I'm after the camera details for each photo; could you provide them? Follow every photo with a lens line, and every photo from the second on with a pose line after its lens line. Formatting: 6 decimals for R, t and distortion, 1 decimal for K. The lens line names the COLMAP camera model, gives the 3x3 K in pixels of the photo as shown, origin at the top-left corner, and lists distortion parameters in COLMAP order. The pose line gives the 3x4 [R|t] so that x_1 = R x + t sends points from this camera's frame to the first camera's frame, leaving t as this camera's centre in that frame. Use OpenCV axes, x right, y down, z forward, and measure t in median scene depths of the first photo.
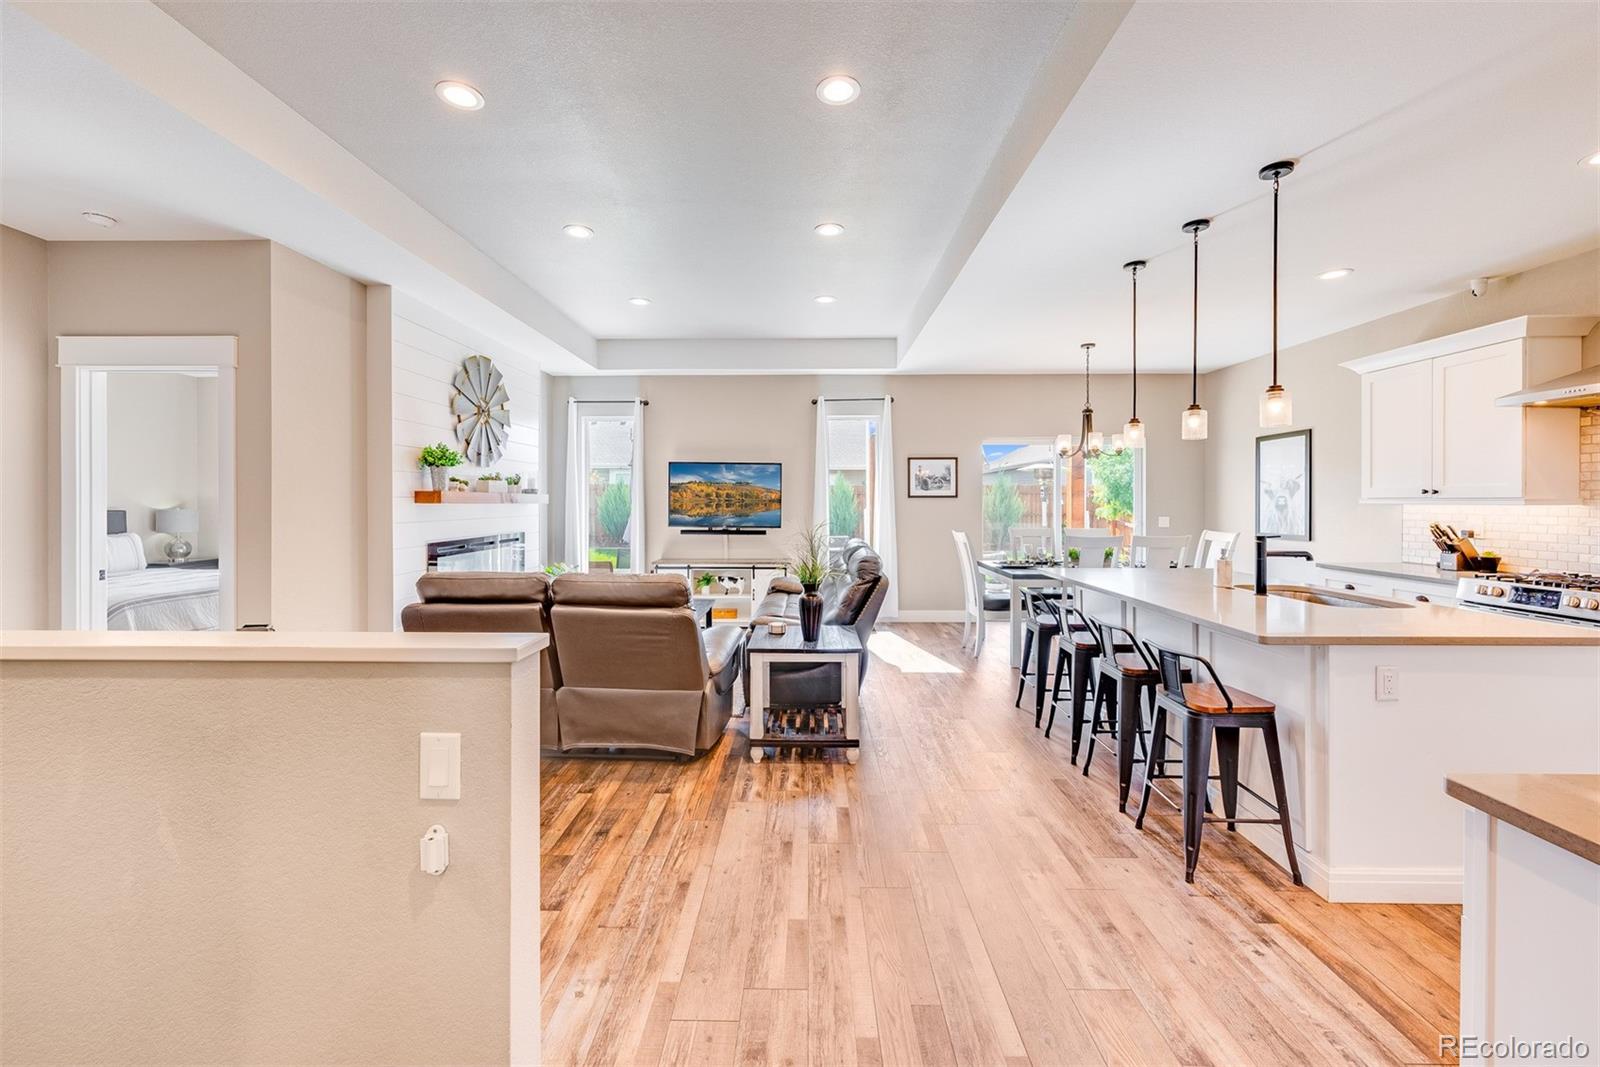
lens RADIAL K [[644.1, 0, 789.1], [0, 644.1, 502.6], [0, 0, 1]] dist [-0.000877, -0.000064]
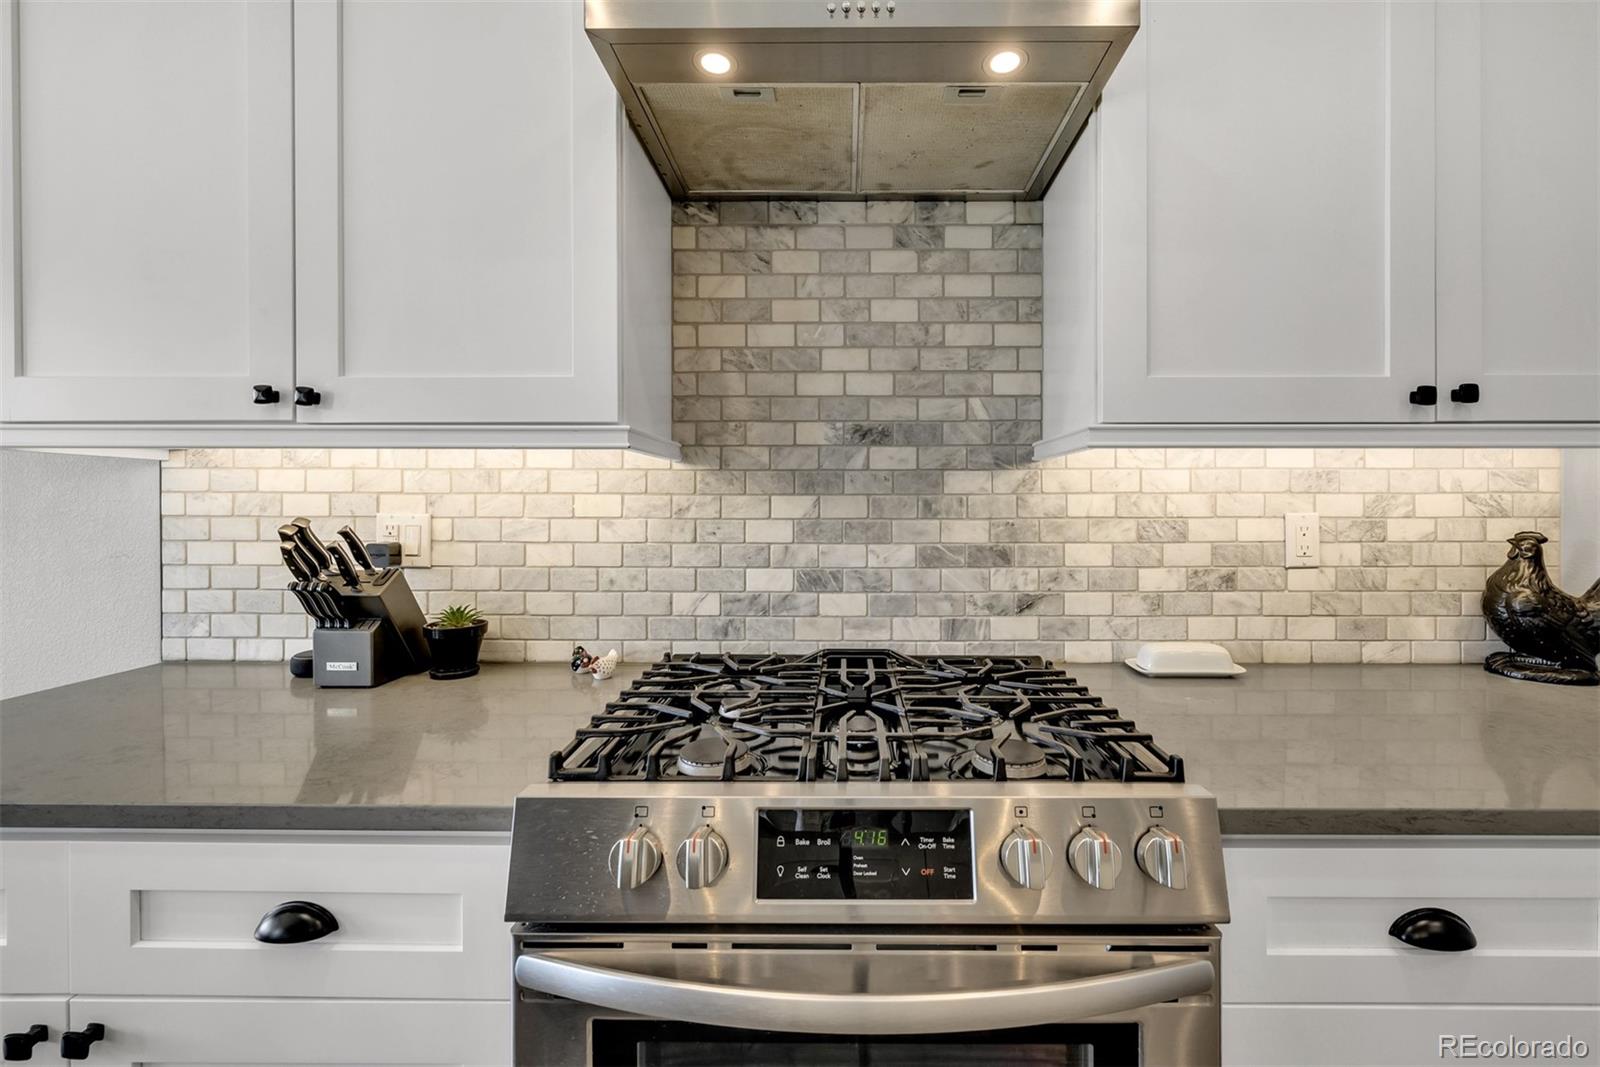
lens RADIAL K [[609.9, 0, 798.8], [0, 609.9, 514.4], [0, 0, 1]] dist [0.000214, 0.000024]
pose [[-0.017068, -0.006083, 0.999836, 0.521177], [0.001676, 0.999980, 0.006113, 0.019235], [-0.999853, 0.001781, -0.017058, 0.555548]]
